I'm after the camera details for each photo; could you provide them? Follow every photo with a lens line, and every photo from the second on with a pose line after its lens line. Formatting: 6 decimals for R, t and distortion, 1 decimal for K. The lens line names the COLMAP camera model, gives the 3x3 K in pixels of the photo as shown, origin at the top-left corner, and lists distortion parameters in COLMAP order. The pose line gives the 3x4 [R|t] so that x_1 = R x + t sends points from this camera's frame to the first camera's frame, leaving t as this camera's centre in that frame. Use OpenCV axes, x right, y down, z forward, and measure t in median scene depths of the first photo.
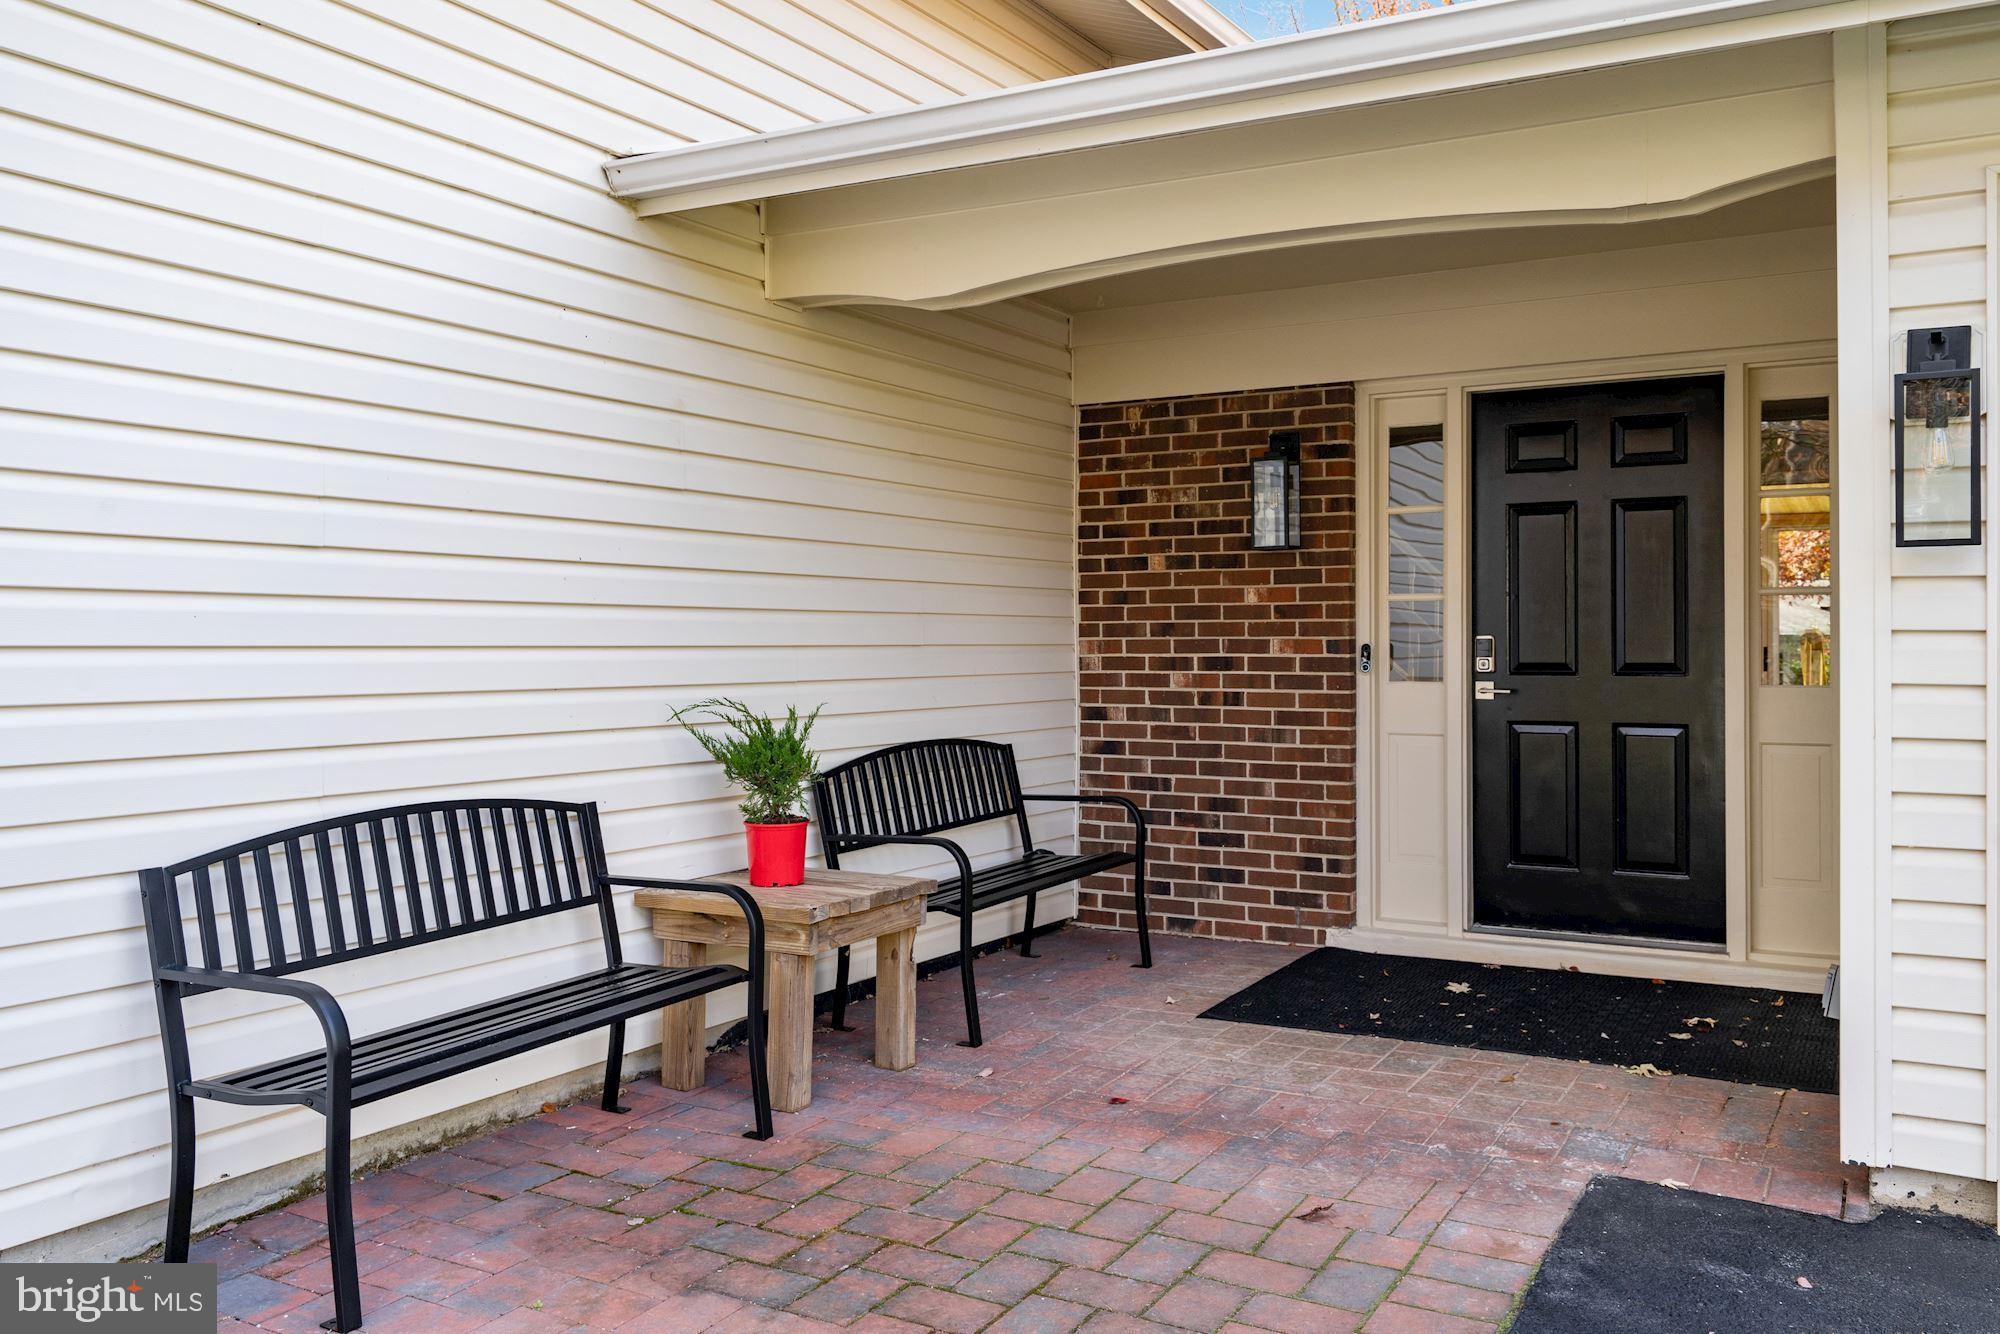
lens RADIAL K [[1653.5, 0, 1000.0], [0, 1653.5, 667.0], [0, 0, 1]] dist [0.010014, 0.002385]
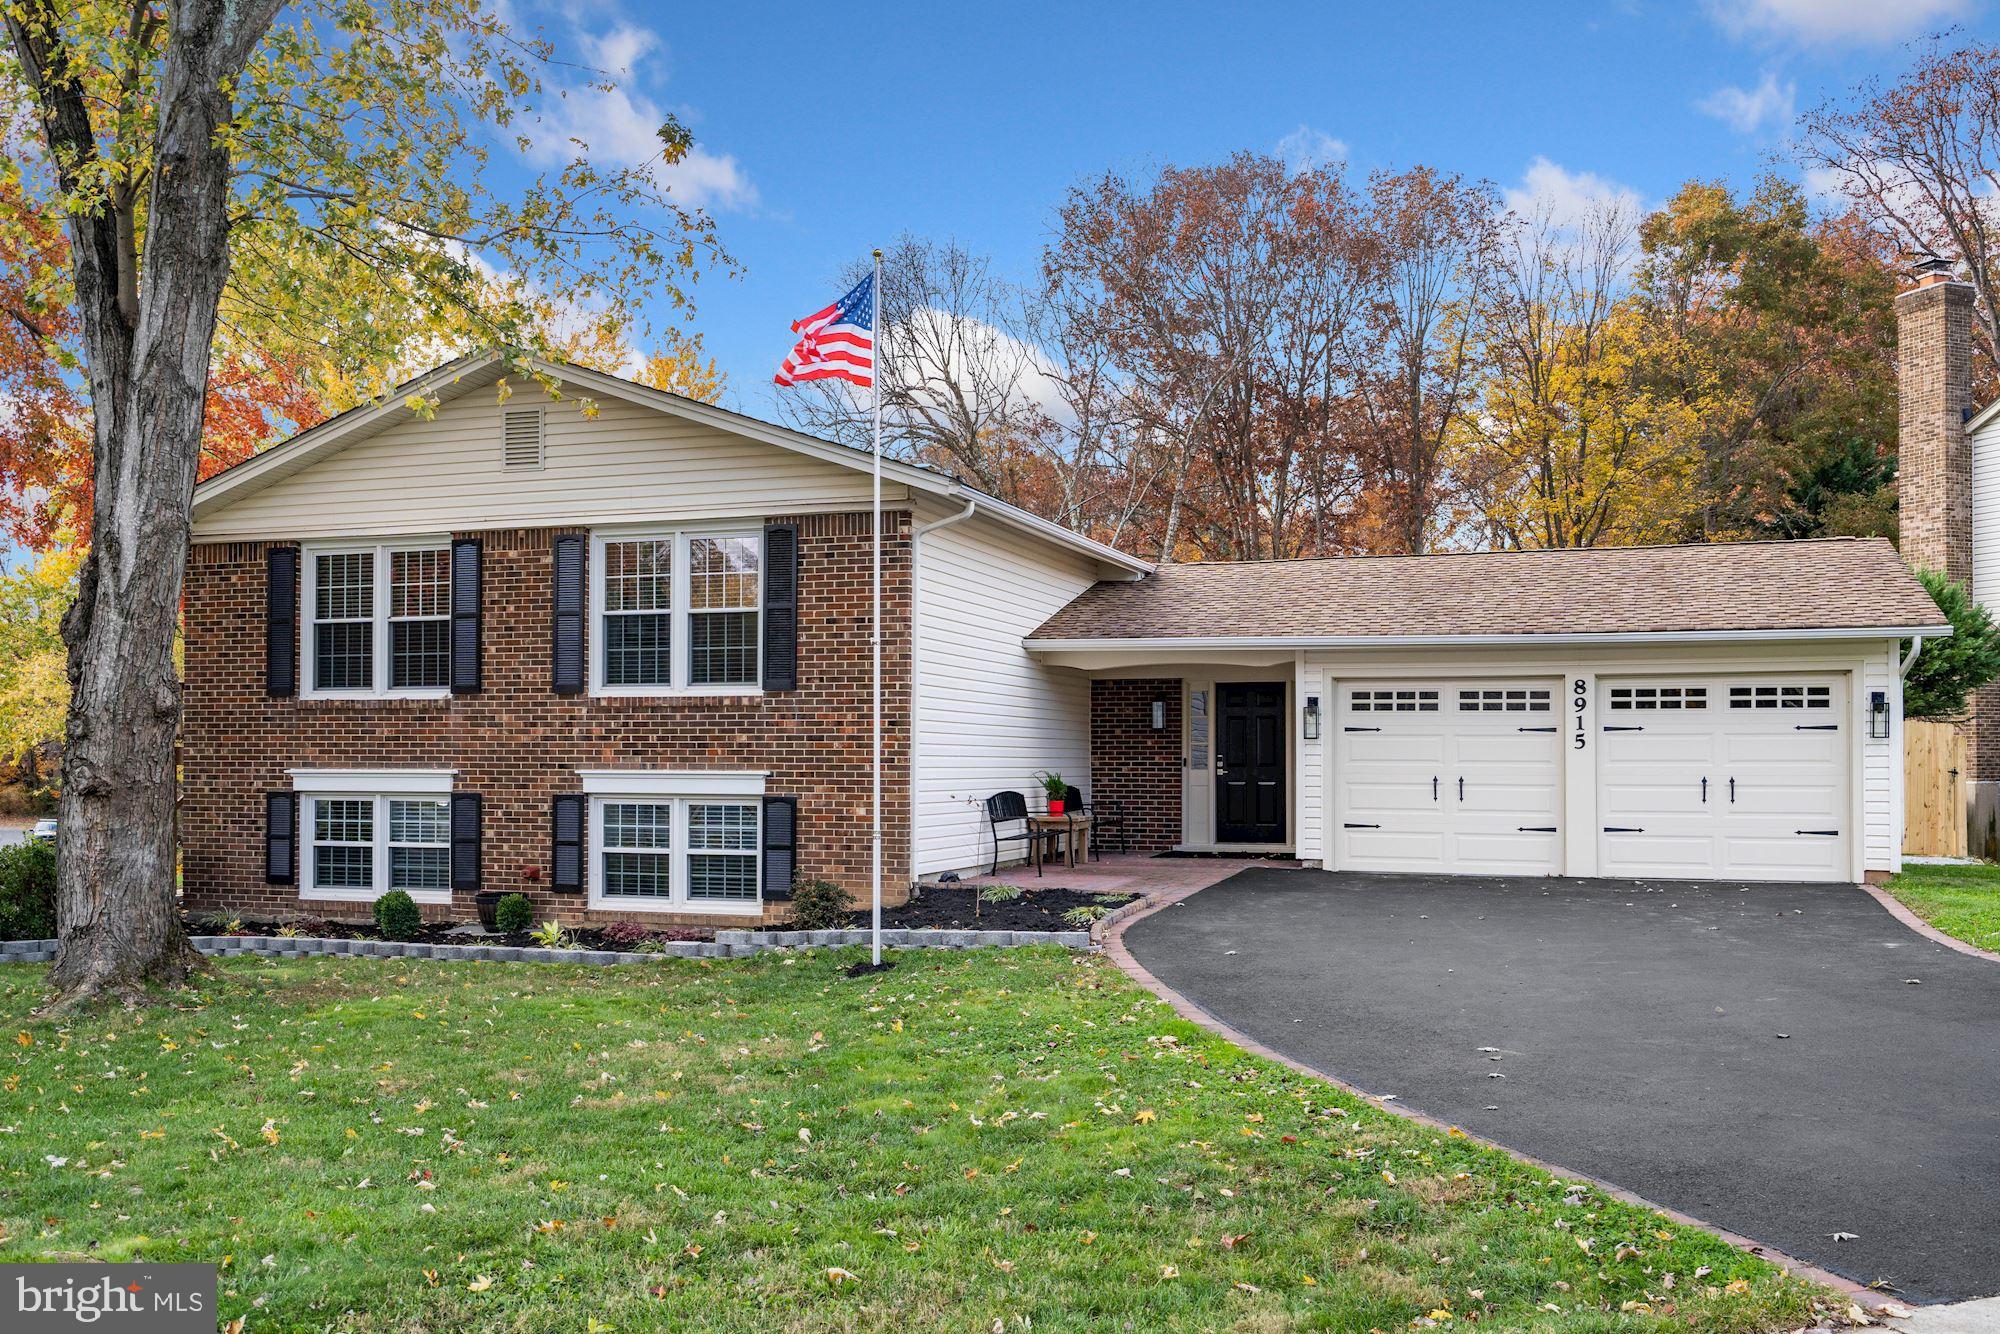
lens RADIAL K [[1759.7, 0, 1000.0], [0, 1759.7, 667.0], [0, 0, 1]] dist [-0.002360, 0.000413]
pose [[0.983100, 0.013119, 0.182596, -0.822001], [-0.001405, 0.997941, -0.064130, 0.031928], [-0.183062, 0.062790, 0.981094, -2.498327]]
